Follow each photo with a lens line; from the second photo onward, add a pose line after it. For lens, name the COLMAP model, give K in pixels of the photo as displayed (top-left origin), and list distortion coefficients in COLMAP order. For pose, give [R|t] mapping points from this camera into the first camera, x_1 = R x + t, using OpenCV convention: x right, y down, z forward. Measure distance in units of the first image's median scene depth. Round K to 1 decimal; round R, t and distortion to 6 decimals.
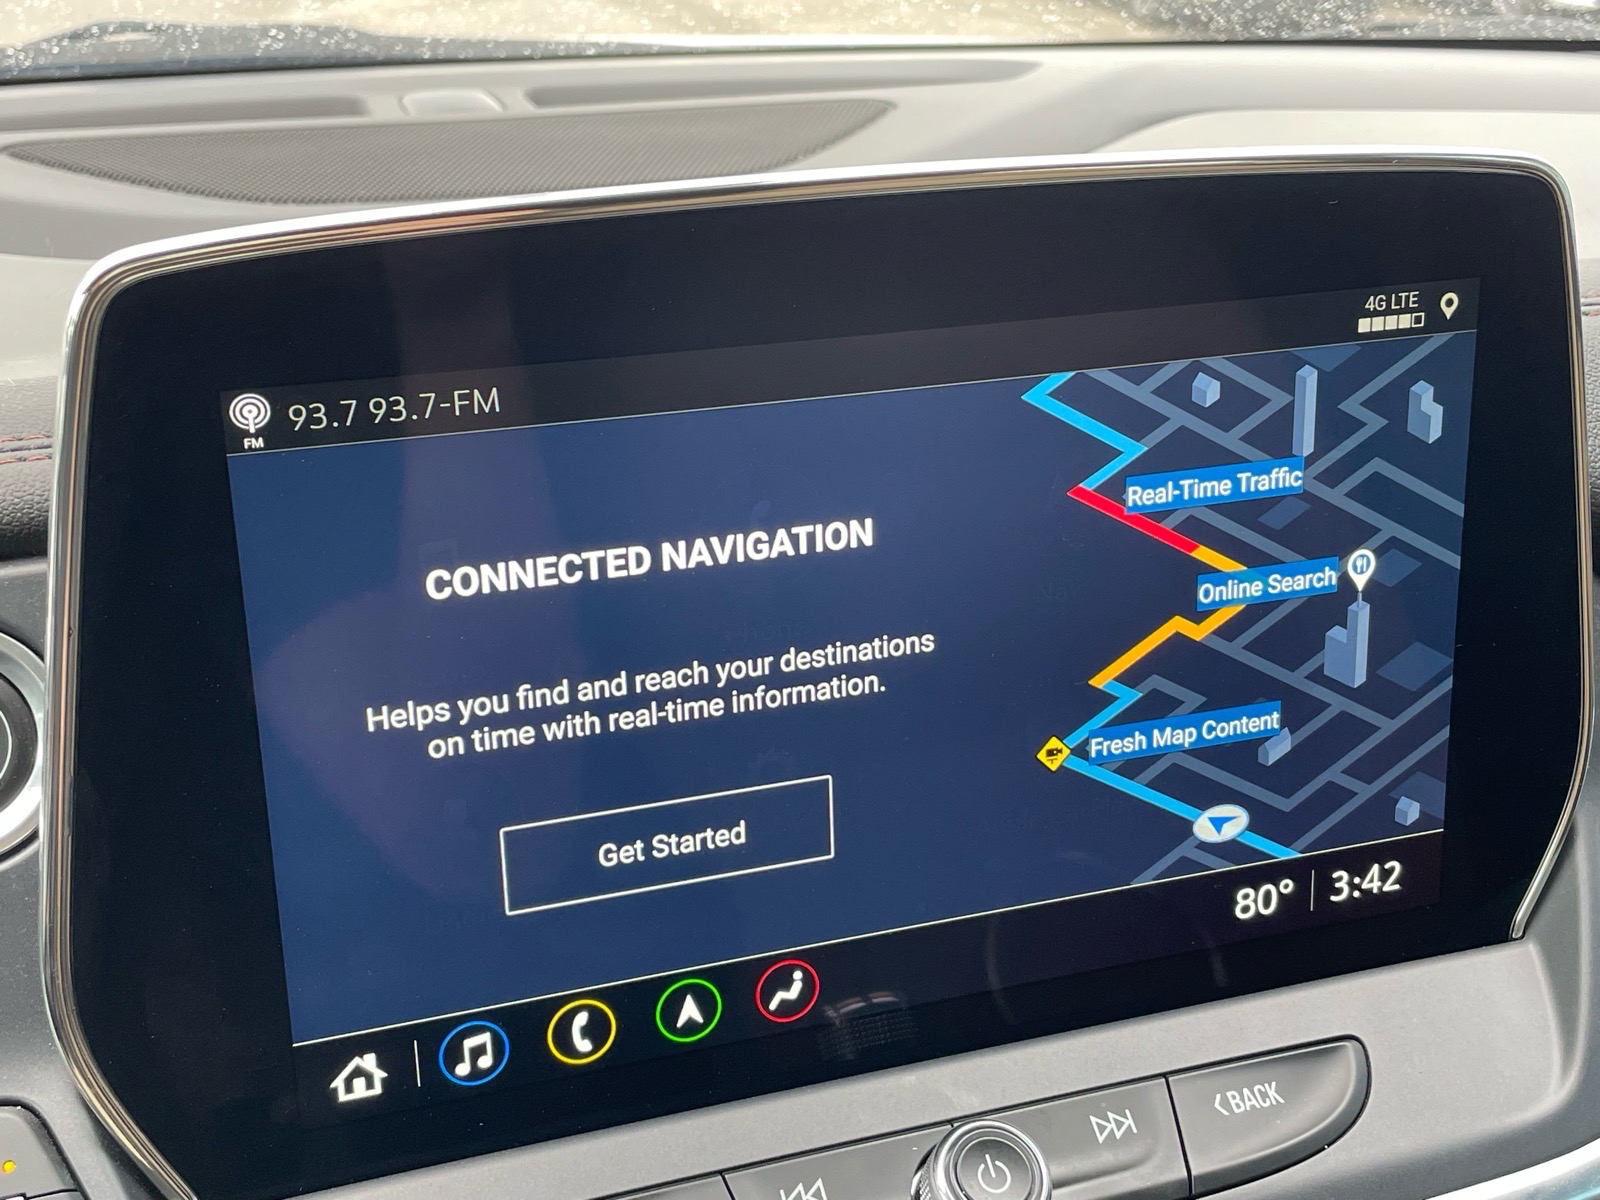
lens RADIAL K [[2049.3, 0, 798.4], [0, 2049.3, 584.0], [0, 0, 1]] dist [0.062720, 0.000000]
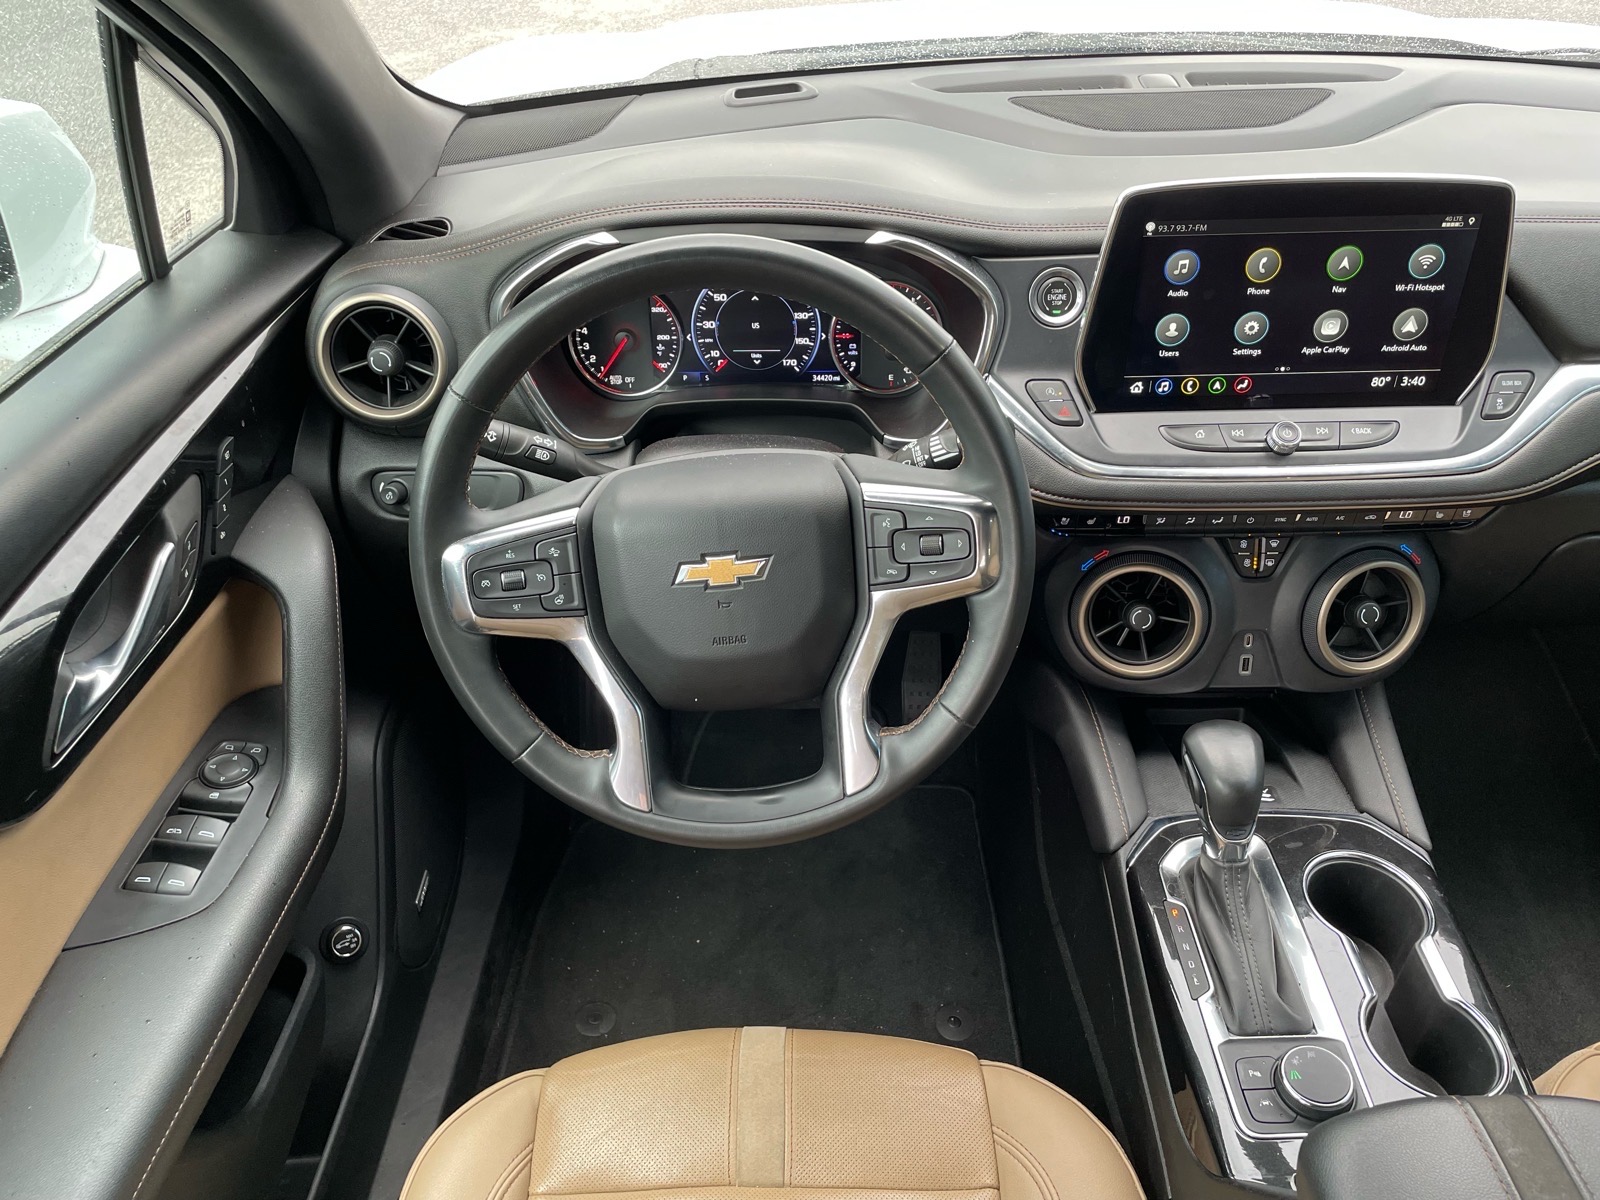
lens RADIAL K [[1216.5, 0, 796.2], [0, 1216.5, 613.2], [0, 0, 1]] dist [0.041128, -0.052664]
pose [[0.942575, 0.187418, -0.276455, -0.082763], [-0.102076, 0.949765, 0.295849, 0.004523], [0.318015, -0.250640, 0.914356, -1.552677]]
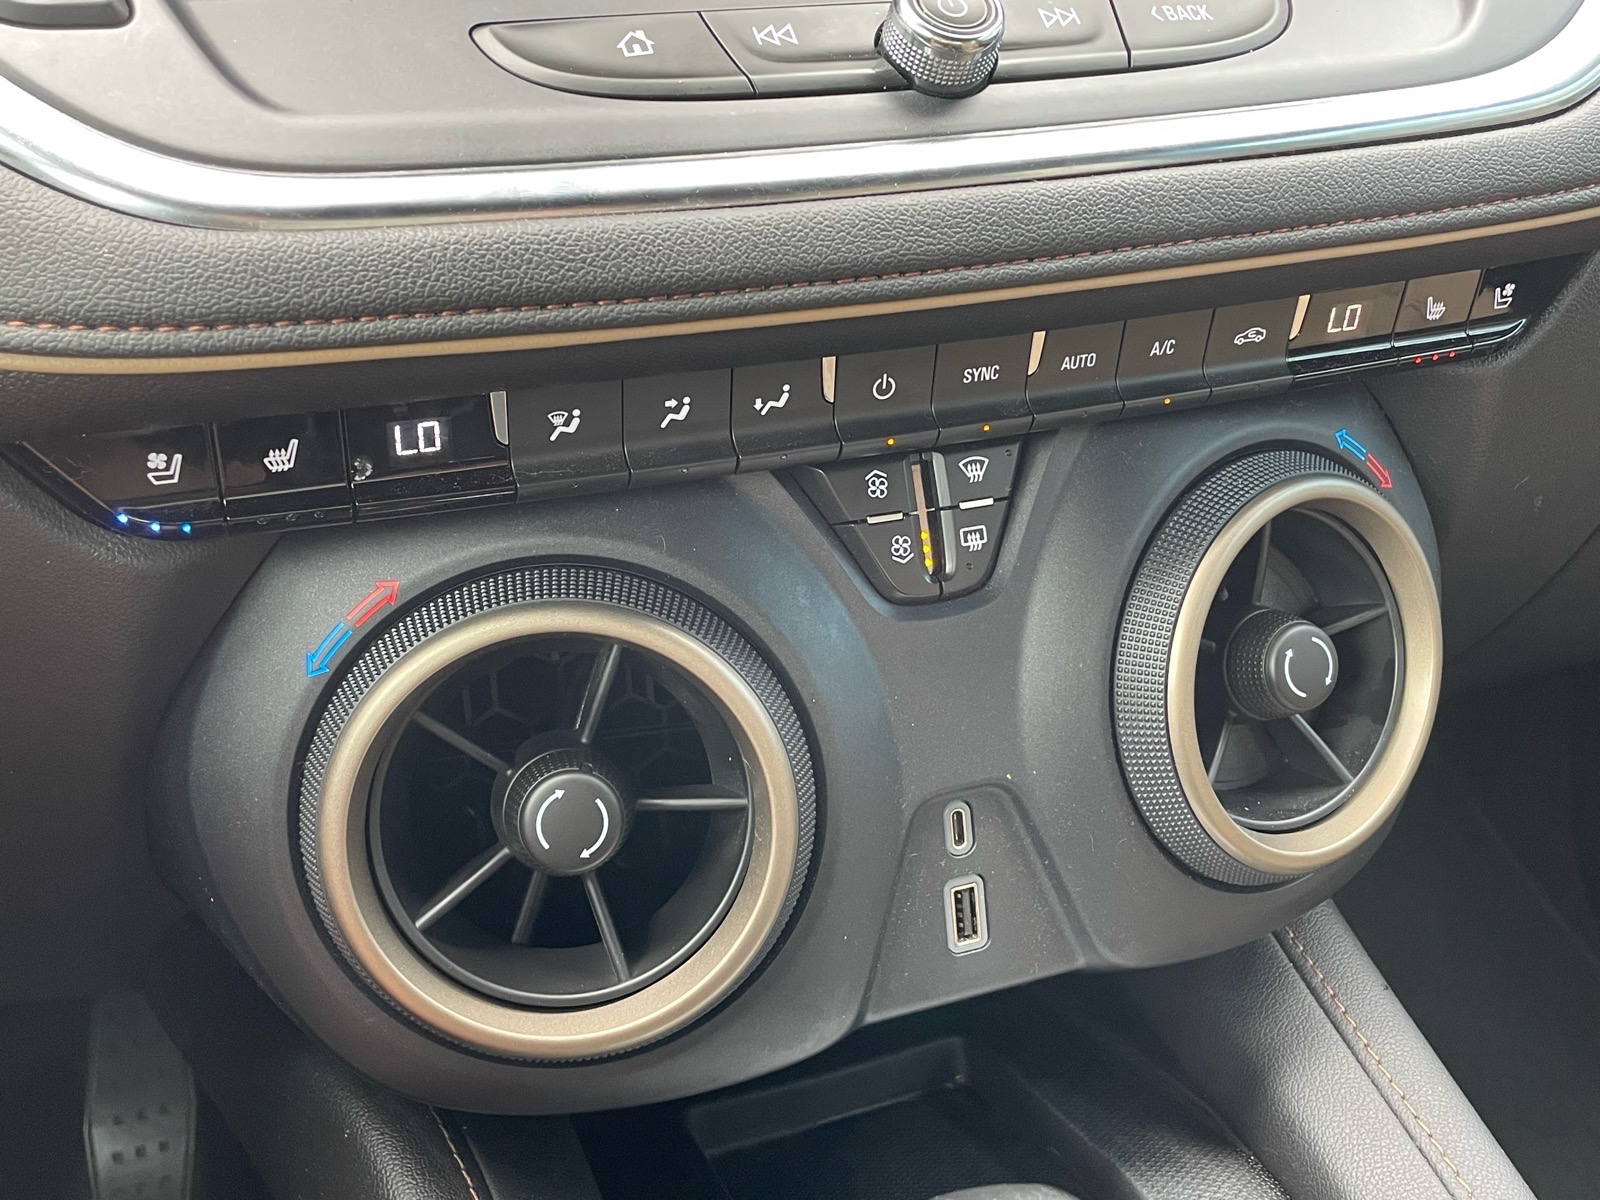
lens RADIAL K [[1665.0, 0, 785.0], [0, 1665.0, 568.1], [0, 0, 1]] dist [0.042243, 0.000000]
pose [[0.999644, -0.005165, 0.026176, -0.015336], [0.002508, 0.994932, 0.100515, 0.464866], [-0.026562, -0.100414, 0.994591, 0.102793]]
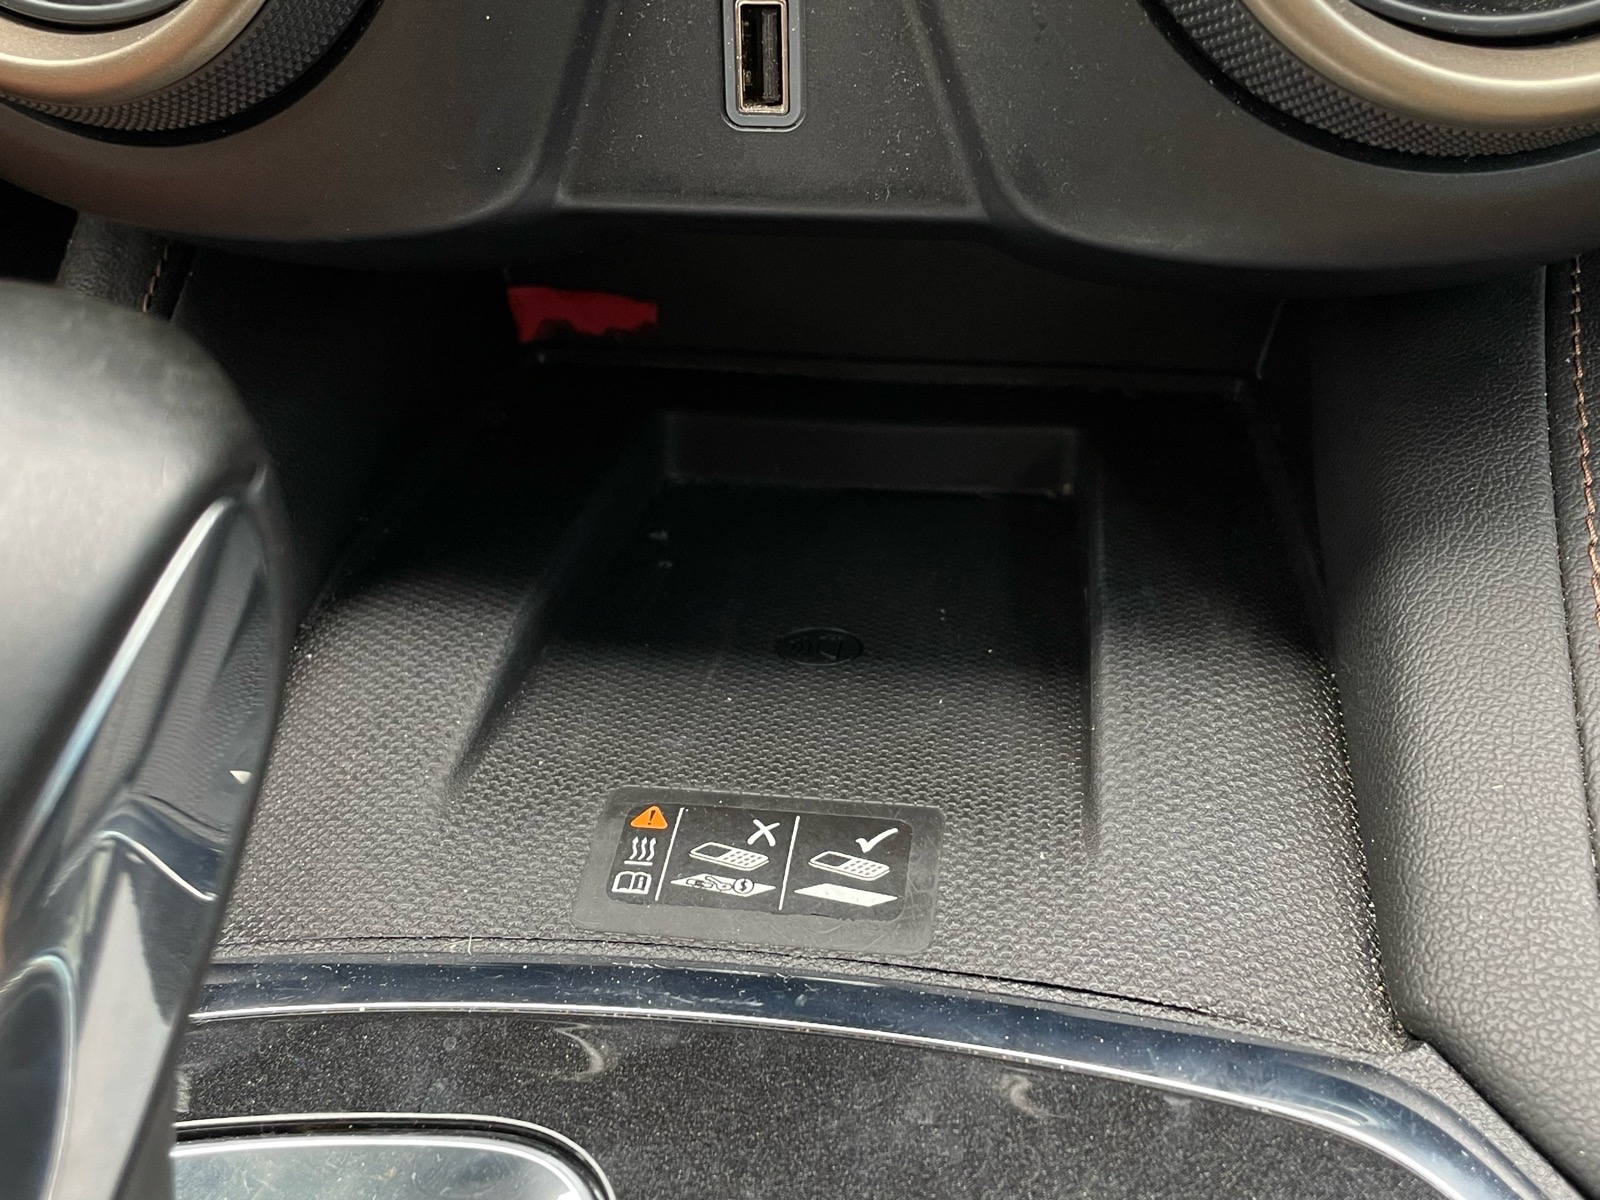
lens RADIAL K [[1665.0, 0, 805.1], [0, 1665.0, 603.5], [0, 0, 1]] dist [0.042243, 0.000000]
pose [[0.883111, 0.283100, -0.374125, 0.388499], [-0.111520, 0.901239, 0.418727, 0.698875], [0.455718, -0.328060, 0.827465, 0.553703]]
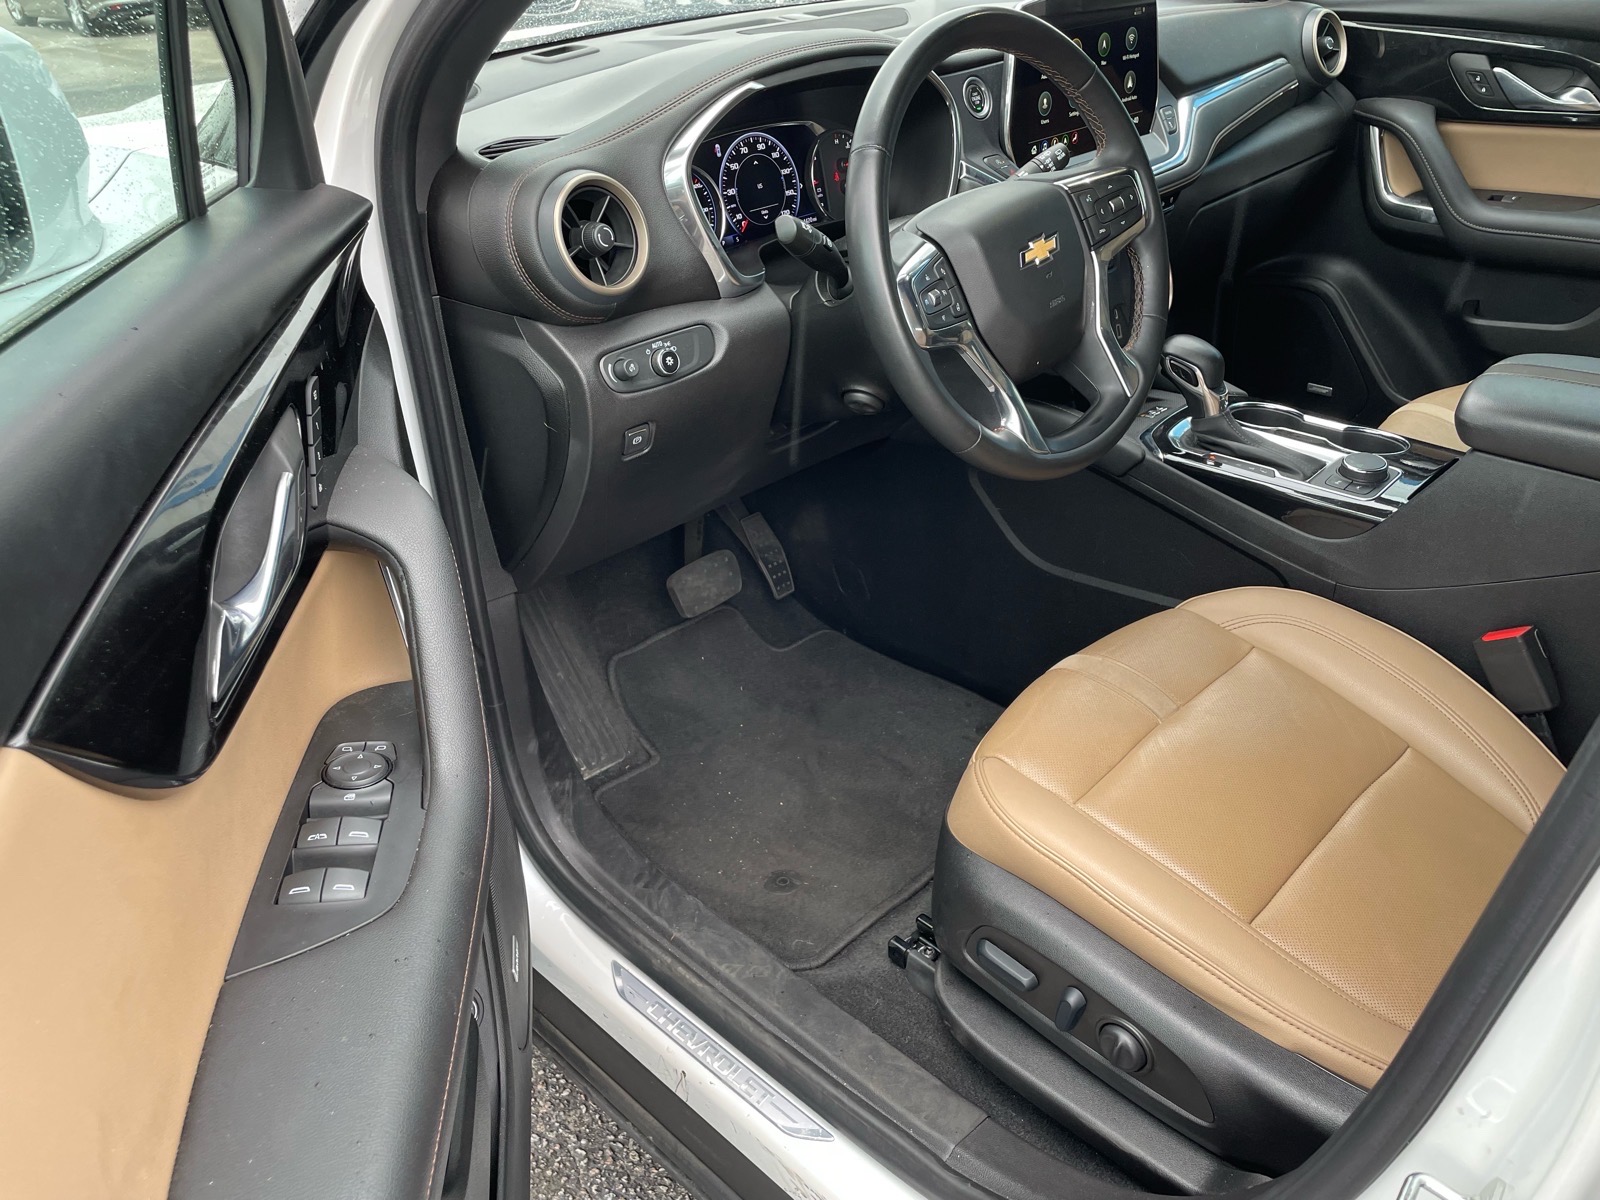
lens RADIAL K [[1216.5, 0, 796.0], [0, 1216.5, 604.0], [0, 0, 1]] dist [0.041128, -0.052664]
pose [[0.909741, -0.249172, 0.332092, -2.266907], [0.191044, 0.961404, 0.198000, 0.642145], [-0.368611, -0.116684, 0.922232, -2.172124]]
